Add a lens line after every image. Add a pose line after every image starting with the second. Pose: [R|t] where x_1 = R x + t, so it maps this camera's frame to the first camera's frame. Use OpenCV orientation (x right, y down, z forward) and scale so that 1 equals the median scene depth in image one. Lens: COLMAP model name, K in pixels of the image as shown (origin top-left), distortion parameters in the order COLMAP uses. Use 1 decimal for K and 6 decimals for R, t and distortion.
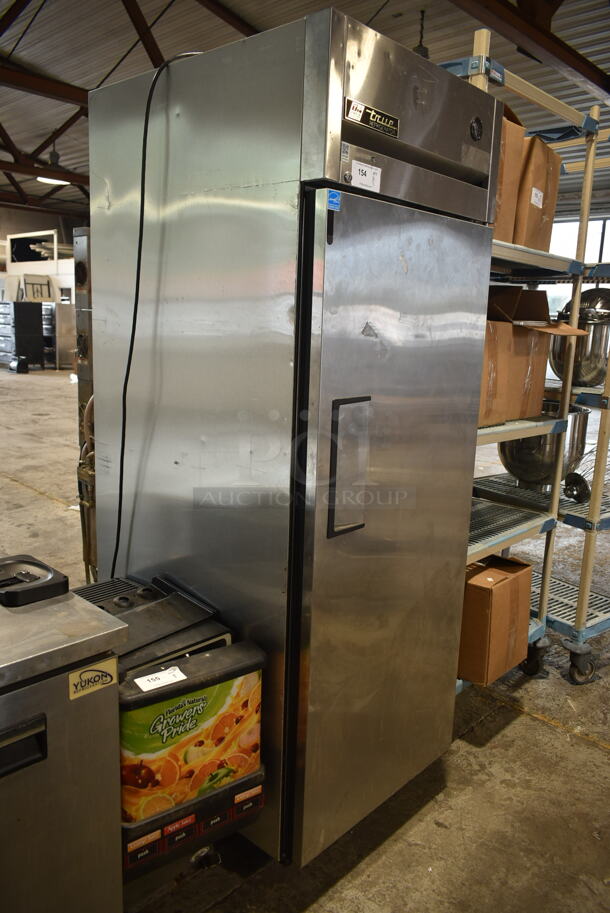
lens RADIAL K [[692.0, 0, 301.6], [0, 692.0, 457.1], [0, 0, 1]] dist [-0.009930, -0.004453]
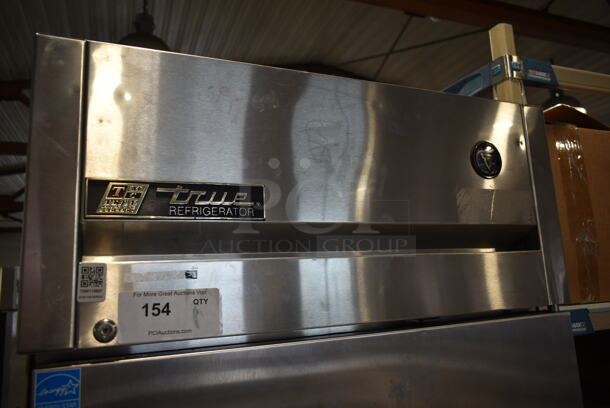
lens RADIAL K [[462.3, 0, 306.2], [0, 462.3, 205.2], [0, 0, 1]] dist [-0.009930, -0.004453]
pose [[0.906502, -0.151216, -0.394193, 0.294949], [0.001358, 0.934699, -0.355437, -0.339700], [0.422199, 0.321669, 0.847512, 0.696991]]
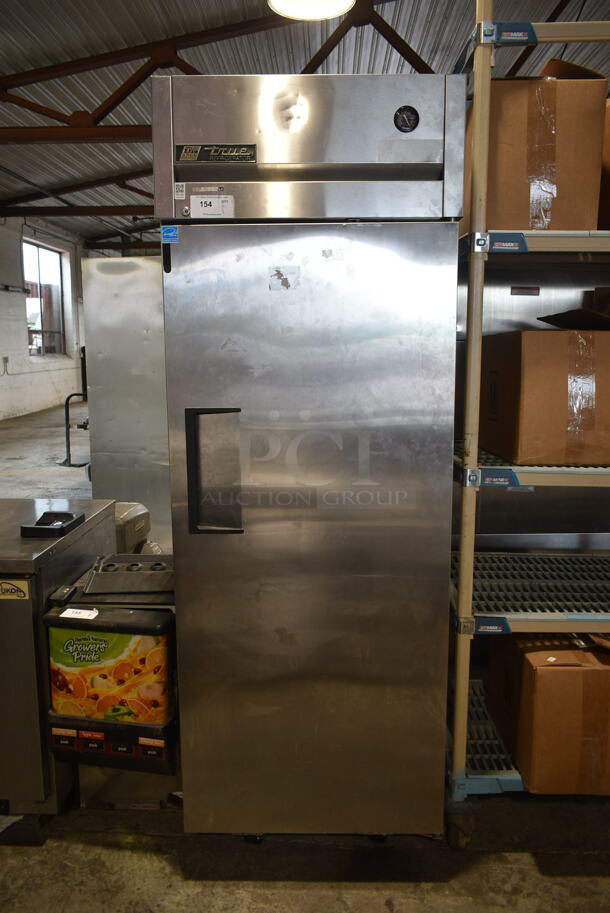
lens RADIAL K [[692.0, 0, 301.9], [0, 692.0, 456.9], [0, 0, 1]] dist [-0.009930, -0.004453]
pose [[0.667346, 0.081954, -0.740224, 0.968449], [-0.118073, 0.992999, 0.003492, -0.029110], [0.735328, 0.085069, 0.672351, 0.374284]]
